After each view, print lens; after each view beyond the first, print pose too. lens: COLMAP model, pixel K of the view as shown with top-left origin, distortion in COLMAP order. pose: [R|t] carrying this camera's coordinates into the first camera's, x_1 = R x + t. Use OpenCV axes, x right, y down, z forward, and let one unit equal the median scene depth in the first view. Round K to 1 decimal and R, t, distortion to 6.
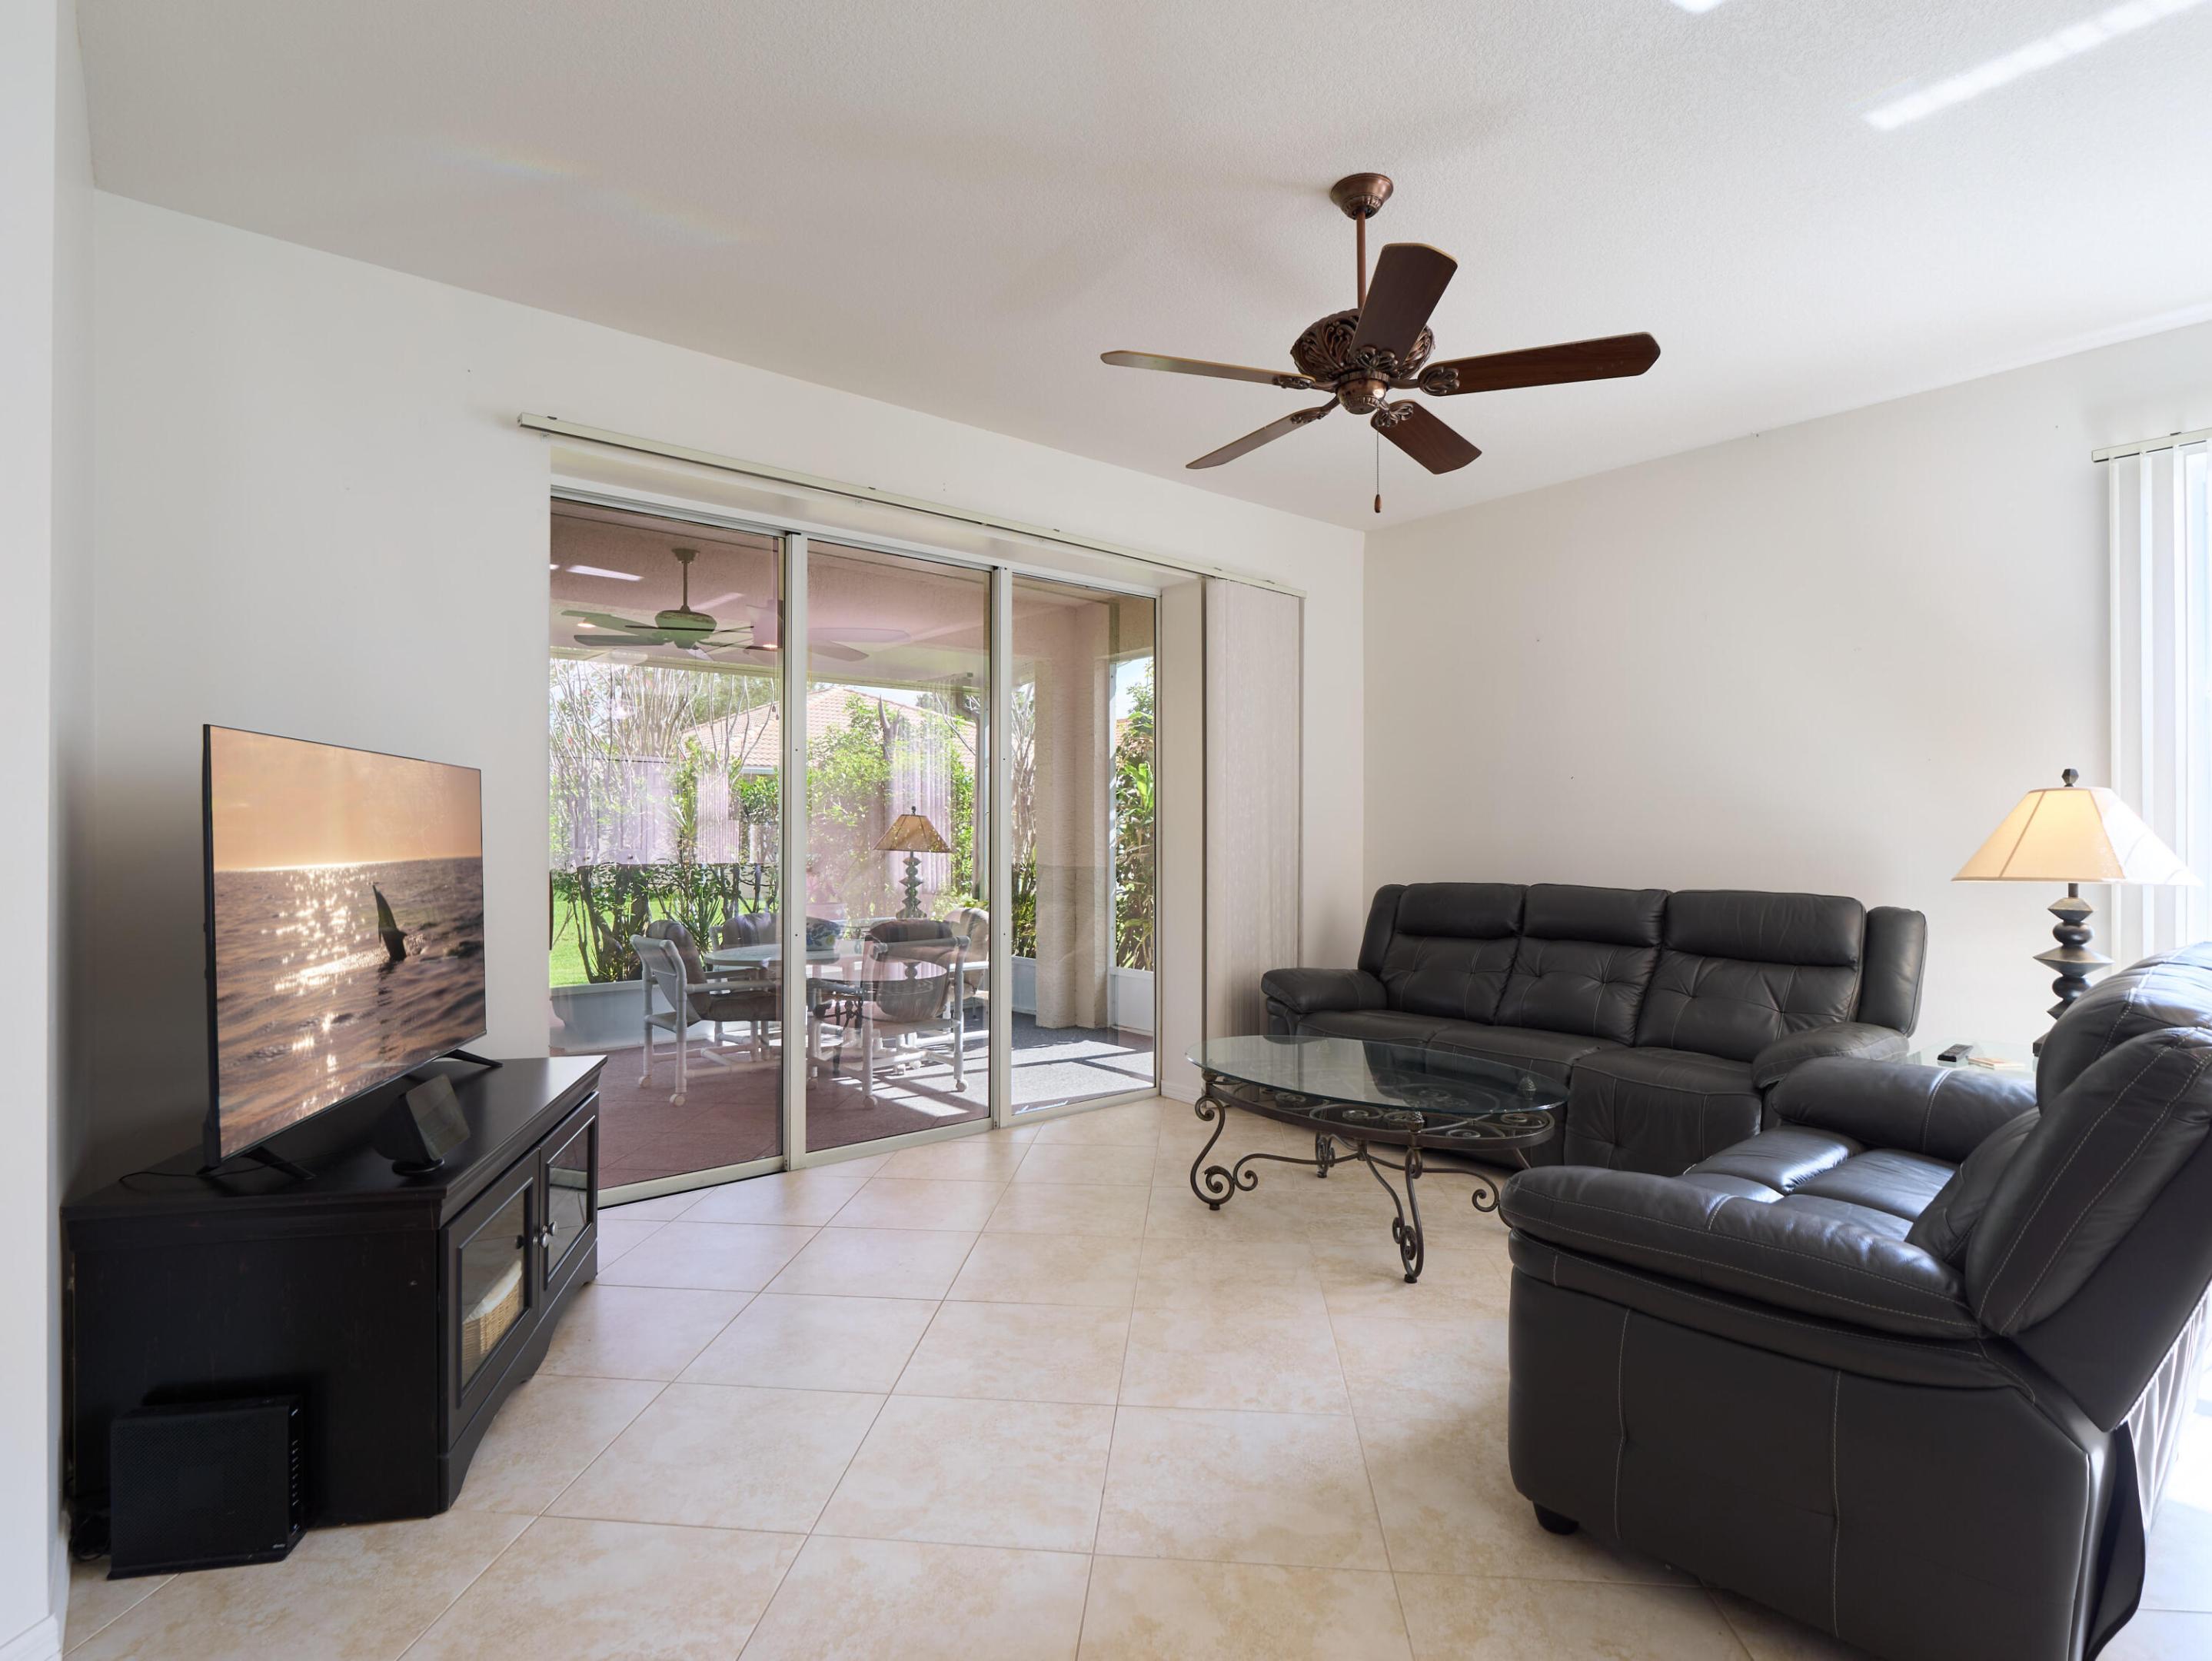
lens RADIAL K [[1137.7, 0, 1107.1], [0, 1137.7, 834.4], [0, 0, 1]] dist [-0.001072, -0.000073]
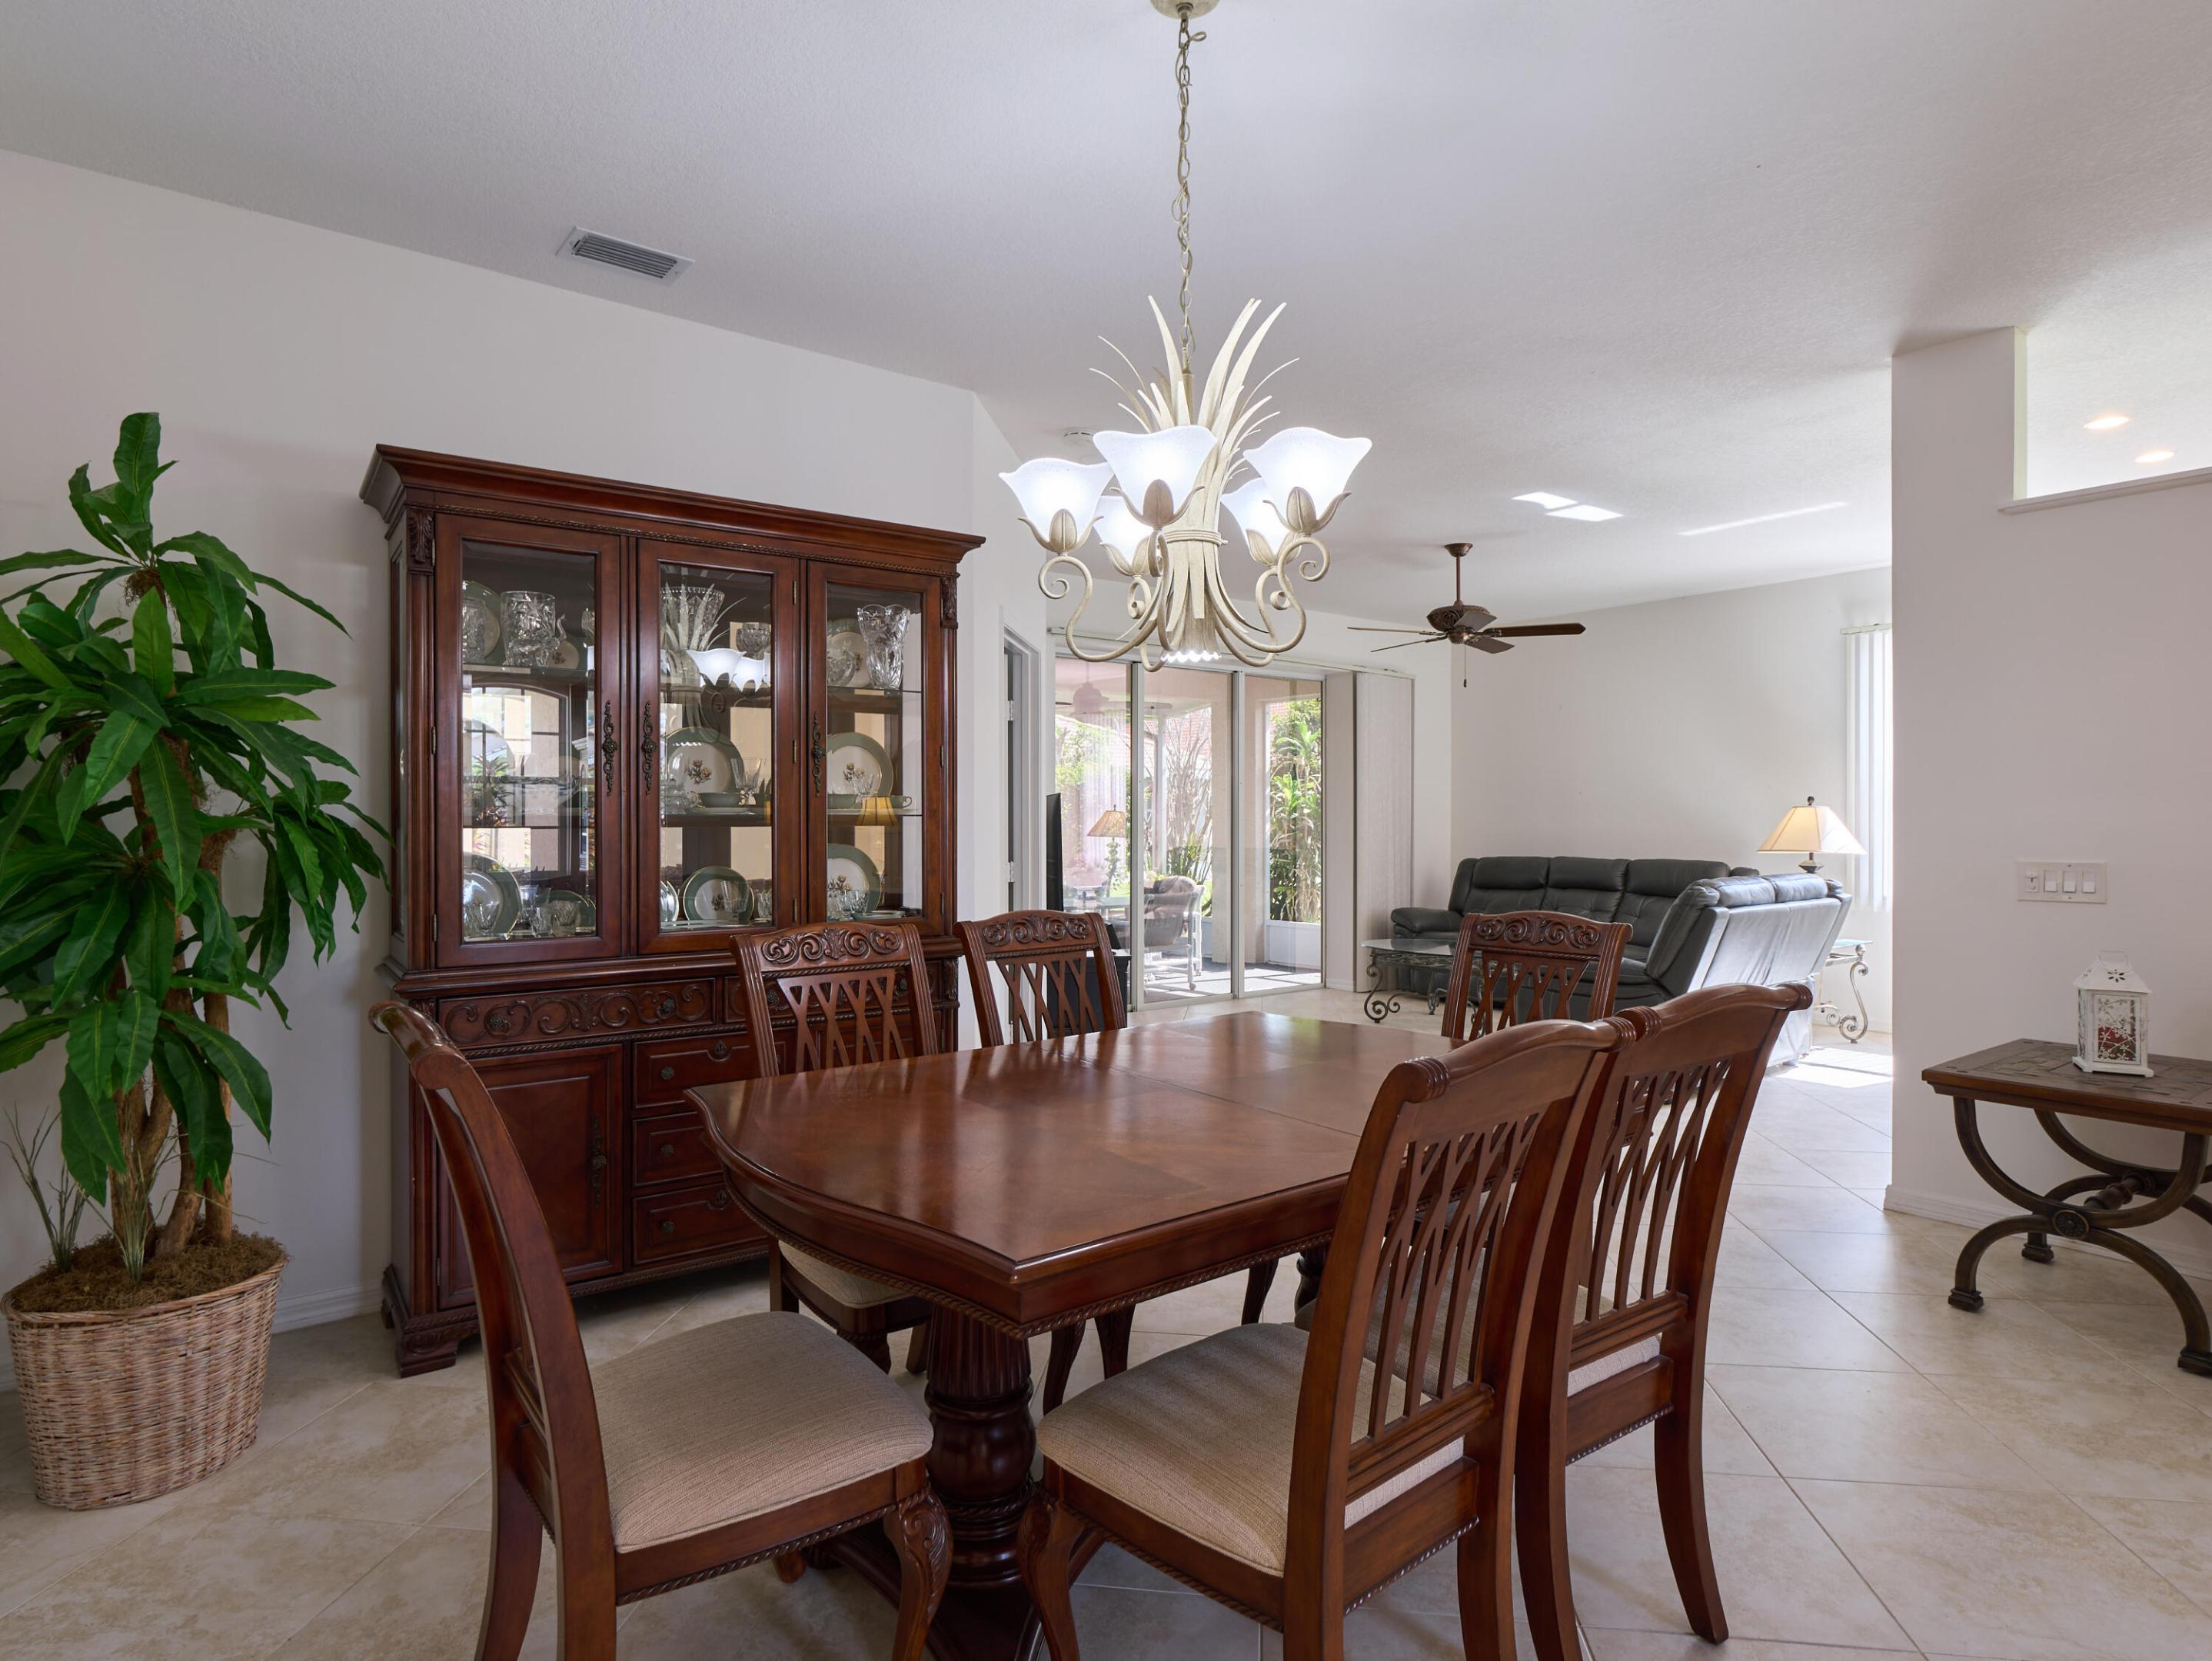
lens RADIAL K [[1137.7, 0, 1106.4], [0, 1137.7, 832.0], [0, 0, 1]] dist [-0.001072, -0.000073]
pose [[0.998198, -0.000882, -0.060008, -0.186651], [0.001396, 0.999963, 0.008527, -0.008581], [0.059998, -0.008596, 0.998161, -0.716746]]
